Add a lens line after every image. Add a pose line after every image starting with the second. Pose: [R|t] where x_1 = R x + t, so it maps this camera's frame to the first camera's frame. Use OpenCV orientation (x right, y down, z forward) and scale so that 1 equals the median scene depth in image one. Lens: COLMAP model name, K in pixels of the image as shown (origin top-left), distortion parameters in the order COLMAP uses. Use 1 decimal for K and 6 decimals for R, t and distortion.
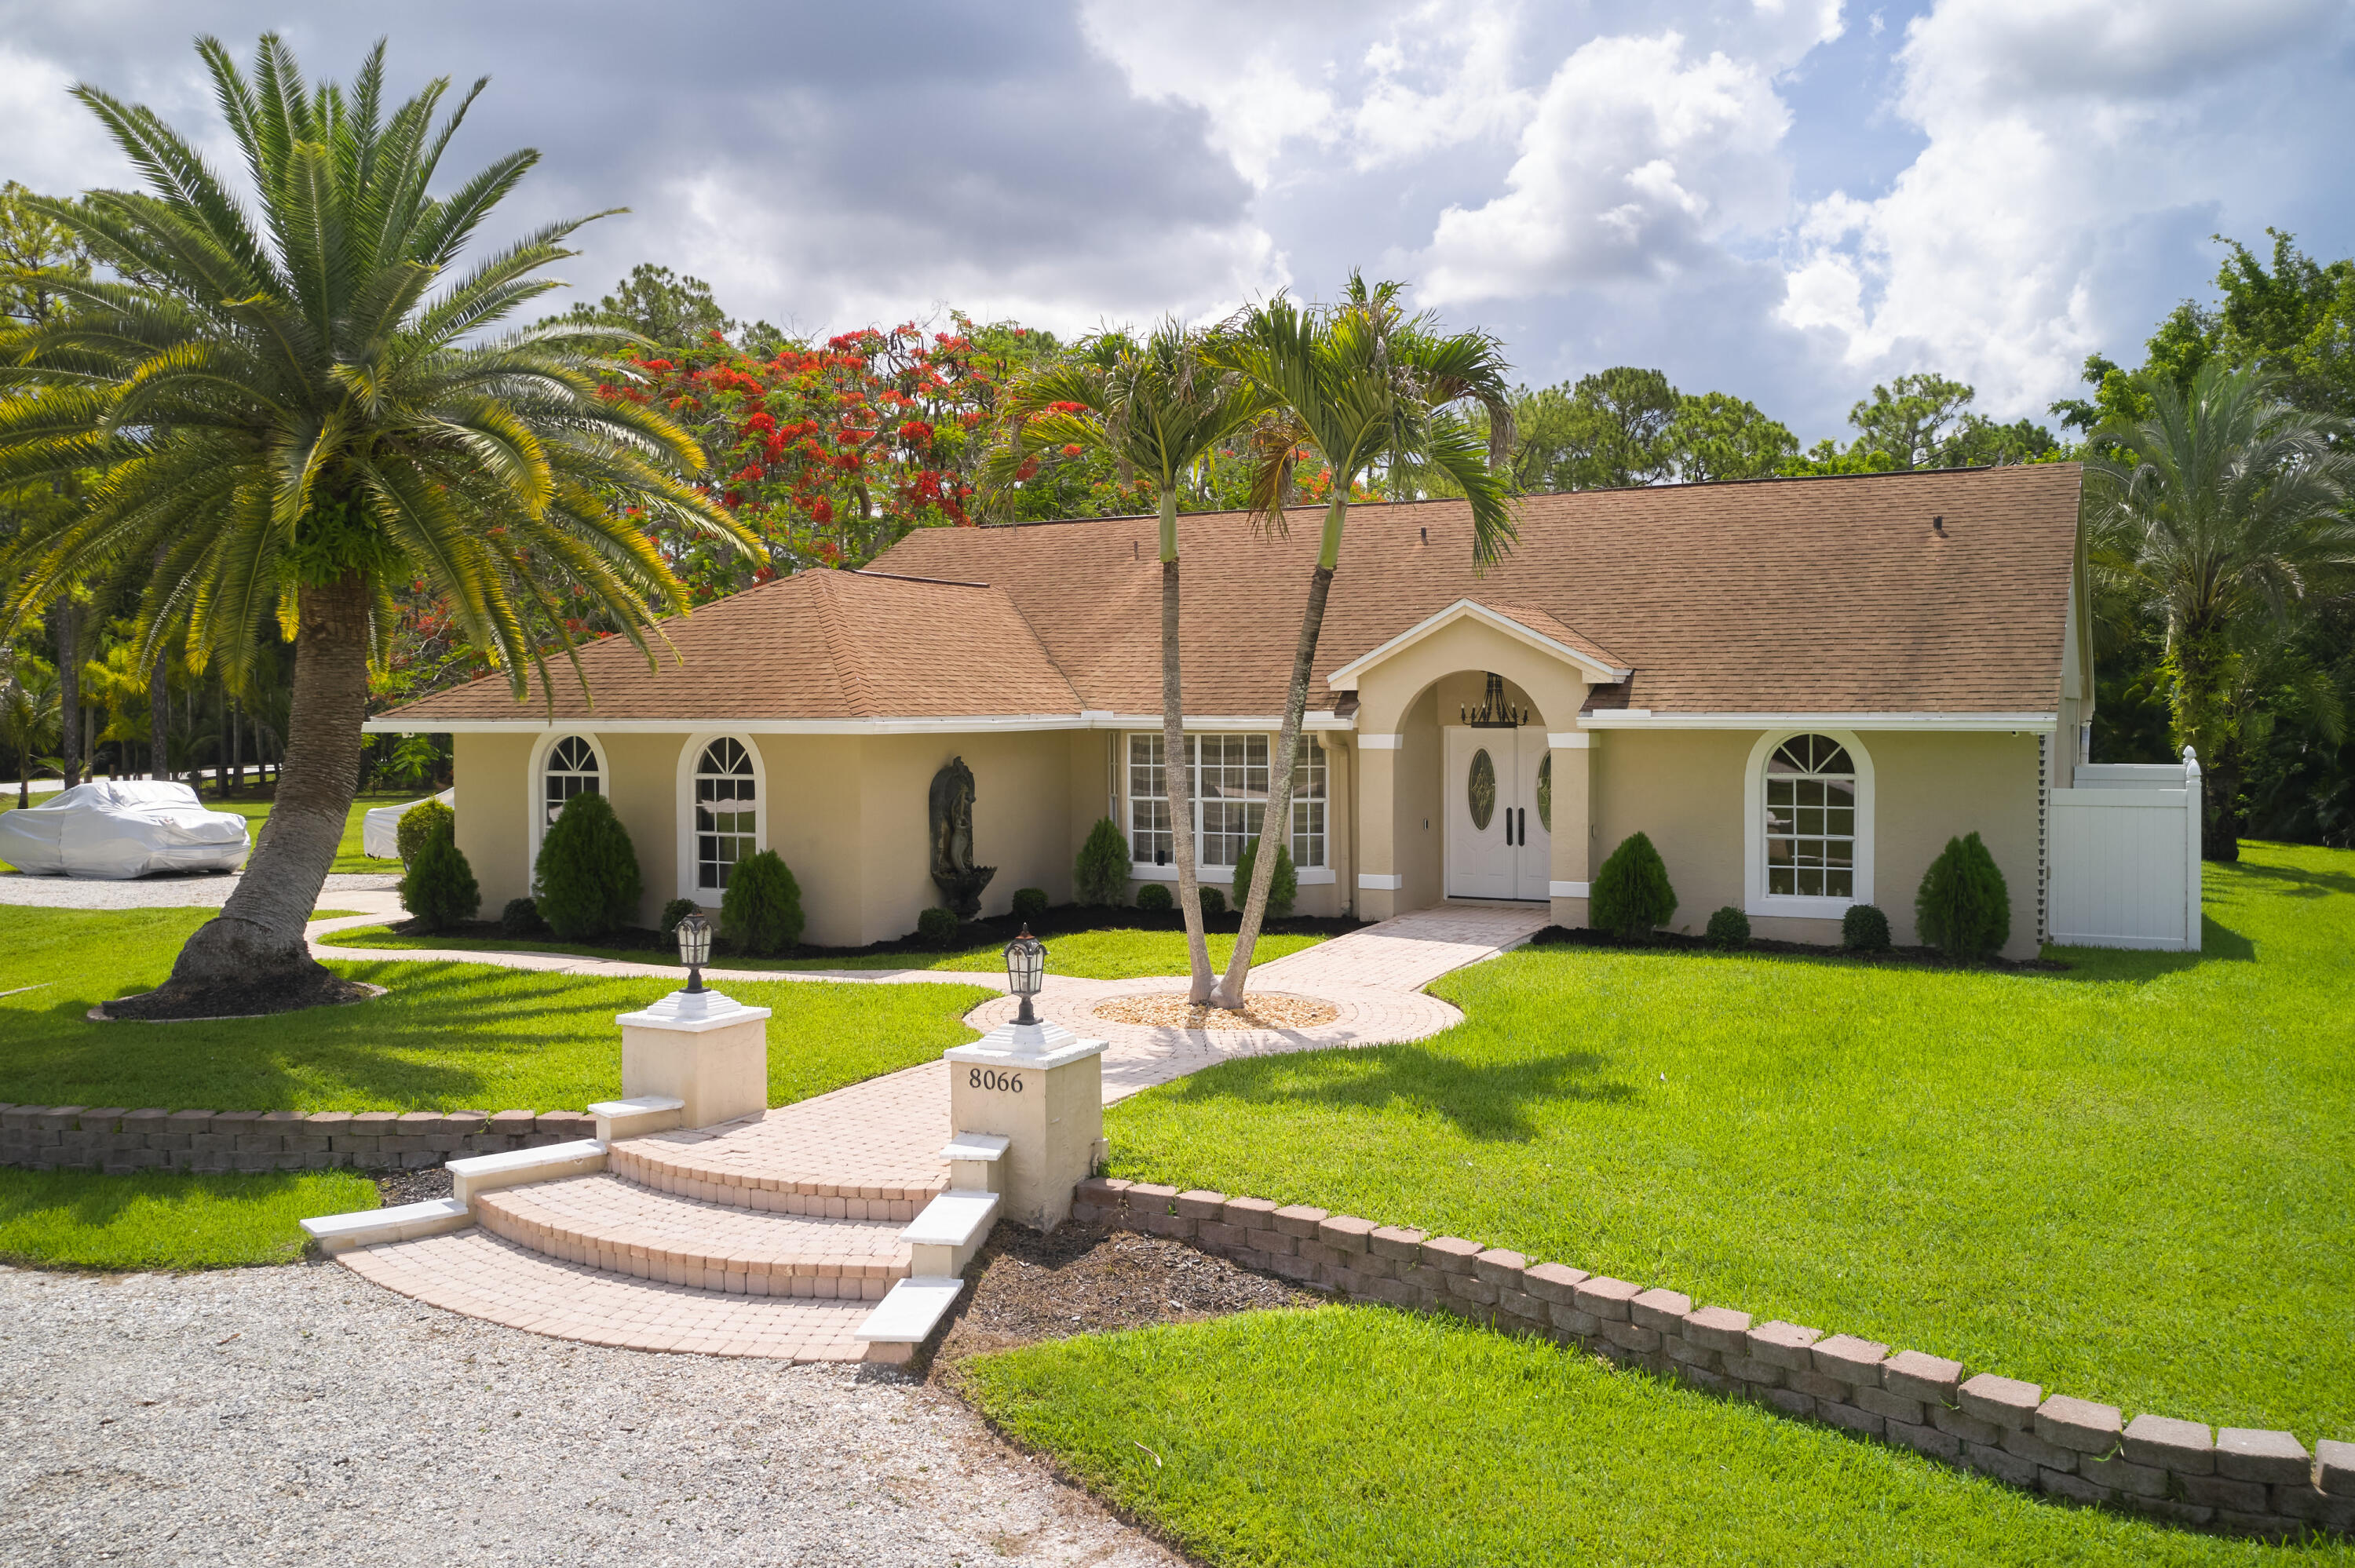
lens RADIAL K [[1893.5, 0, 1175.8], [0, 1893.5, 840.8], [0, 0, 1]] dist [-0.014068, -0.012531]
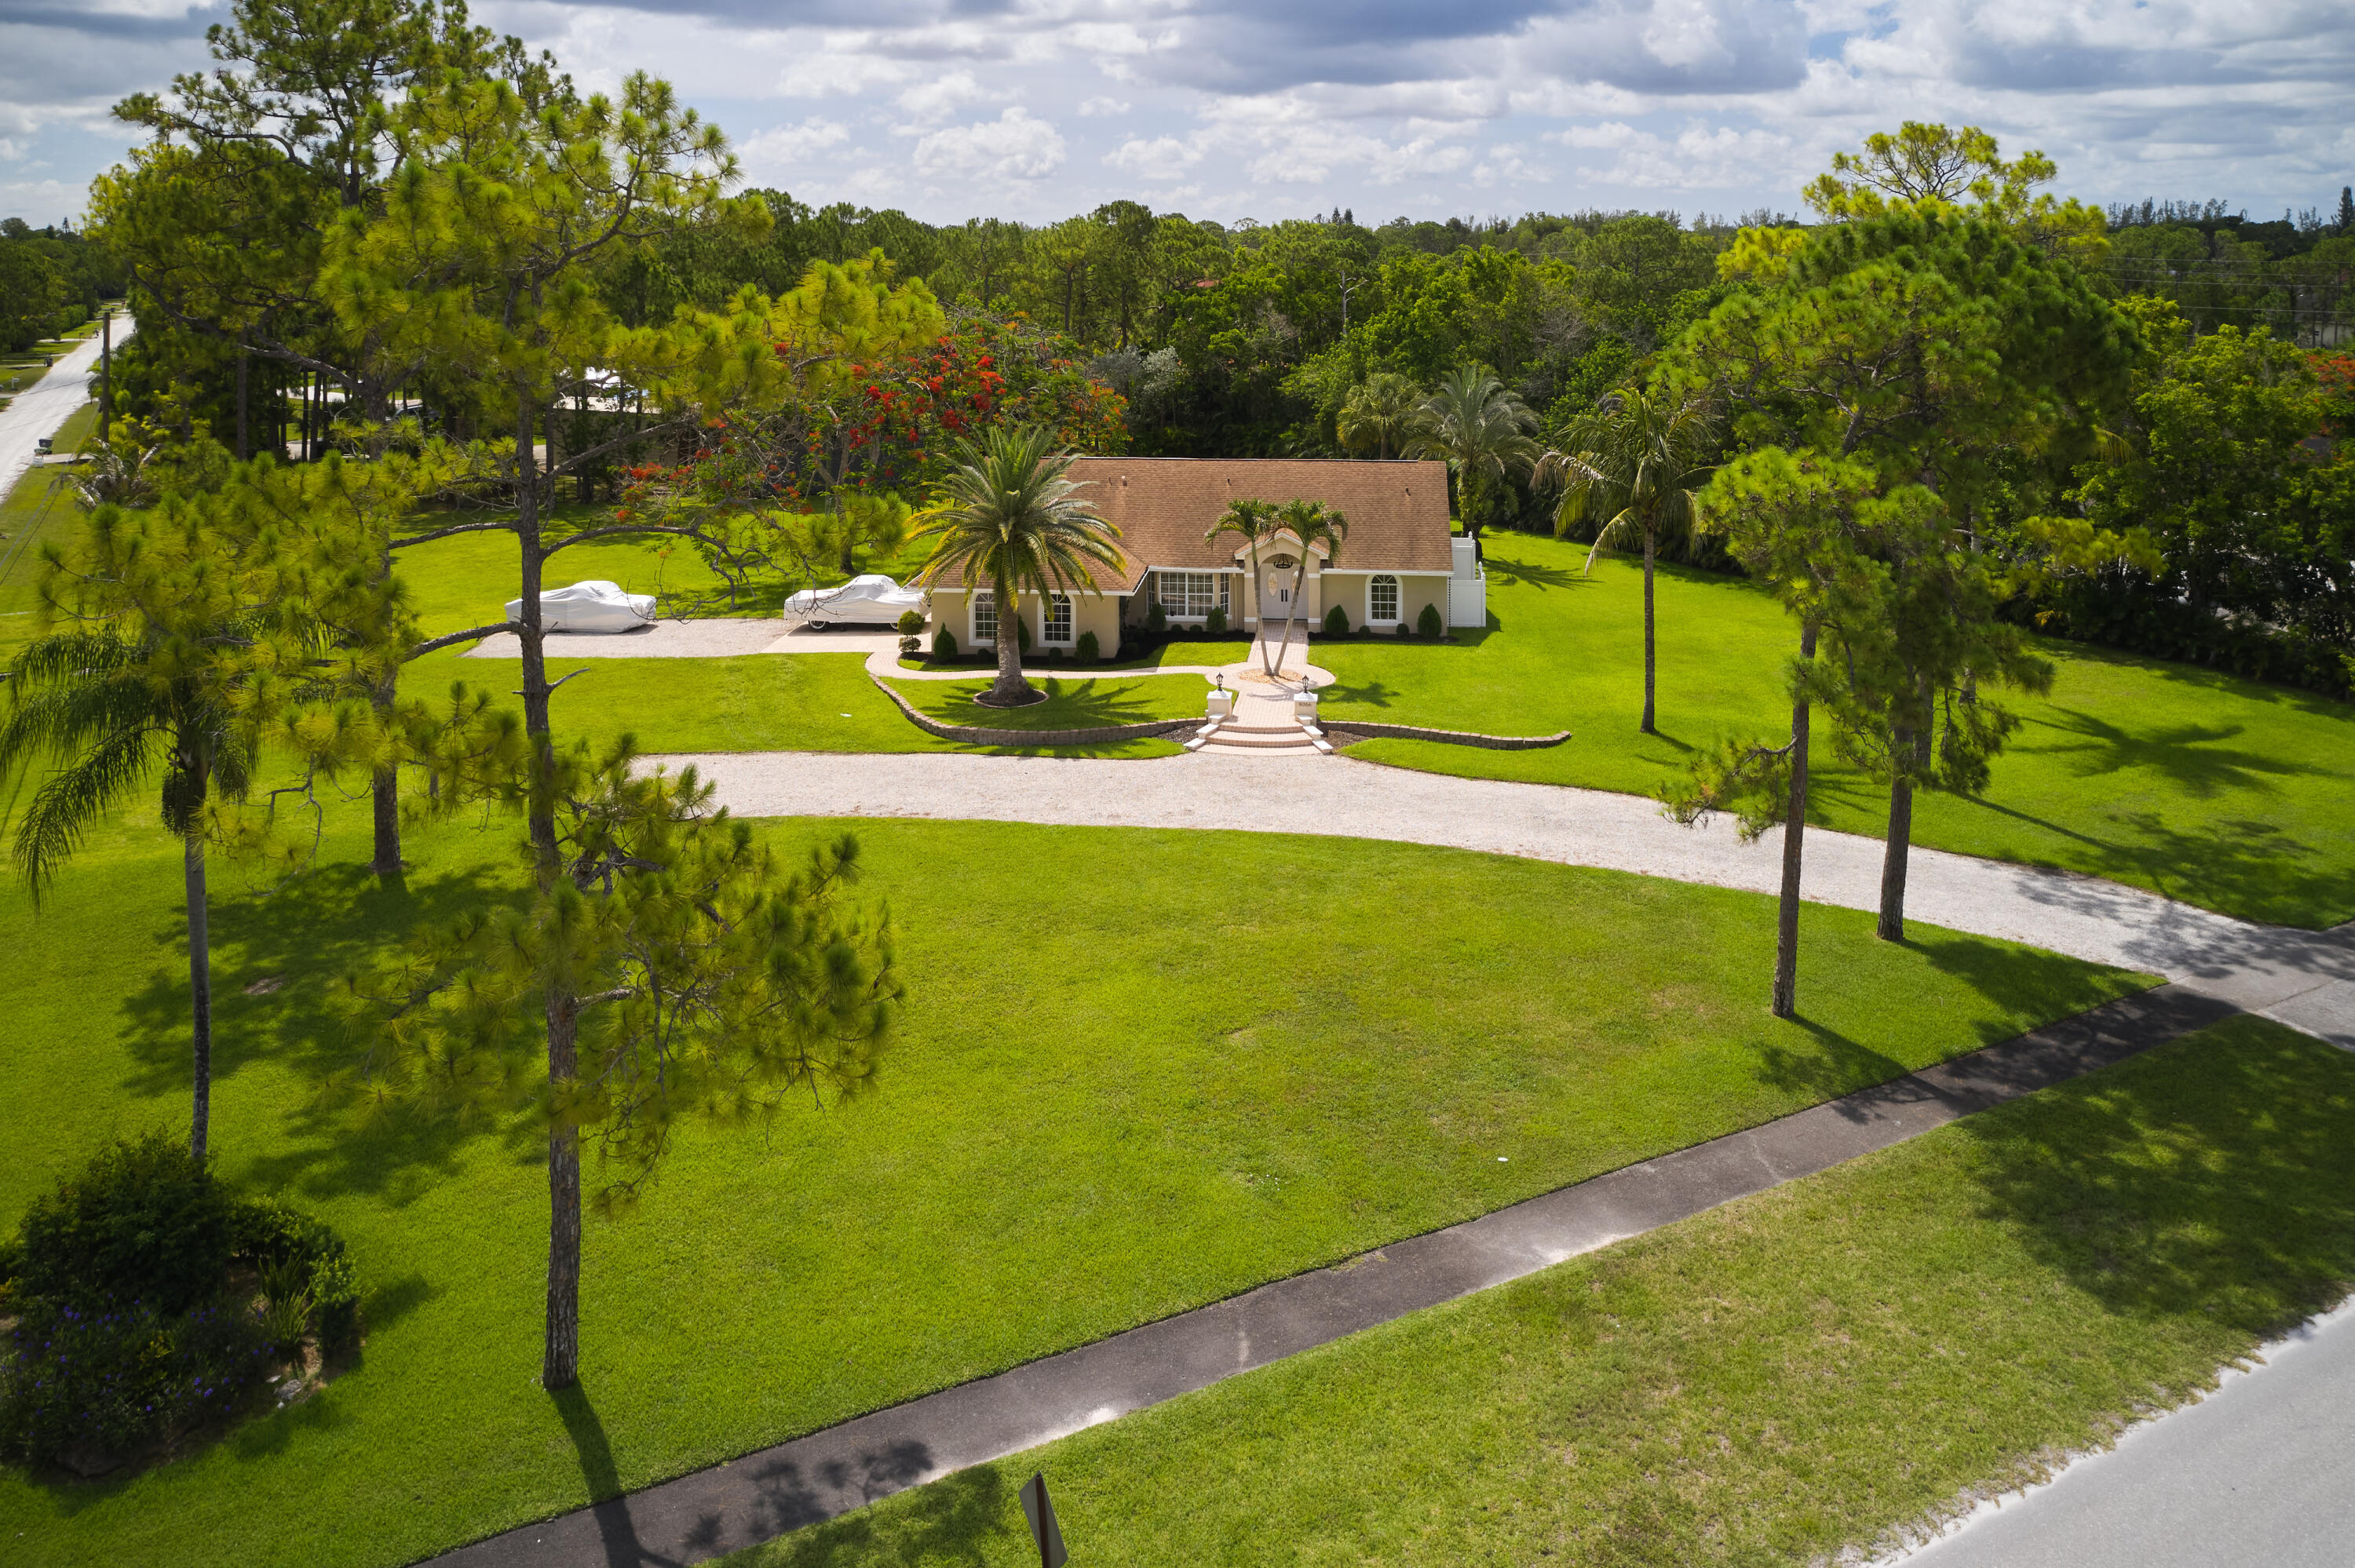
lens RADIAL K [[1926.7, 0, 1177.5], [0, 1926.7, 784.0], [0, 0, 1]] dist [-0.035360, -0.000401]
pose [[0.921371, -0.110982, 0.372502, -1.223277], [0.025401, 0.973513, 0.227217, -0.441919], [-0.387853, -0.199889, 0.899786, -1.861891]]
